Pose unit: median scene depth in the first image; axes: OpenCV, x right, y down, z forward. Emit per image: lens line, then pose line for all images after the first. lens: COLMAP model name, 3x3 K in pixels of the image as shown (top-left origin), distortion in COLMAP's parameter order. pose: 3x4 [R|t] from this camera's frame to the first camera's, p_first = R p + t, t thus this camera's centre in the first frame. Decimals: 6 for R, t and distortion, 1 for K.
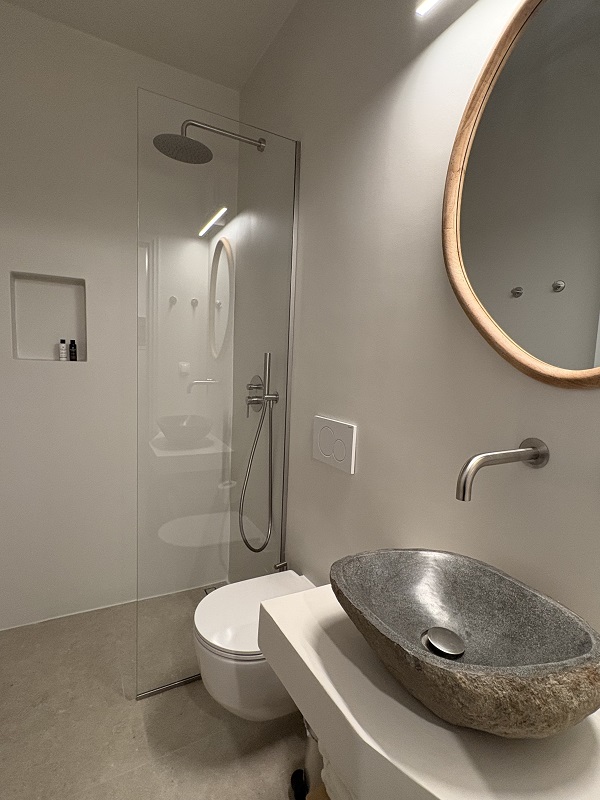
lens RADIAL K [[397.9, 0, 298.2], [0, 397.9, 401.2], [0, 0, 1]] dist [0.005621, -0.001284]
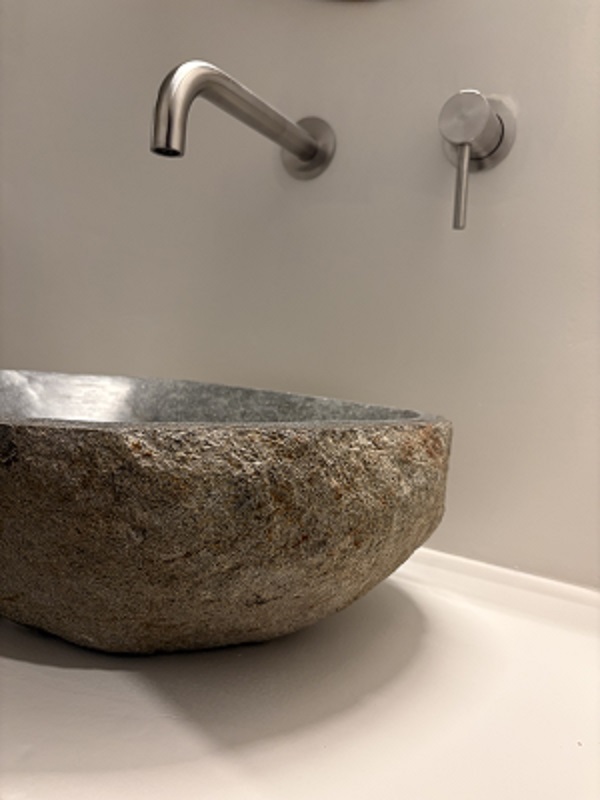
lens RADIAL K [[644.2, 0, 298.4], [0, 644.2, 398.0], [0, 0, 1]] dist [0.018034, -0.001212]
pose [[0.852312, -0.028691, 0.522246, 0.247760], [-0.005419, 0.997956, 0.063670, 0.625531], [-0.523005, -0.057097, 0.850415, 0.492985]]
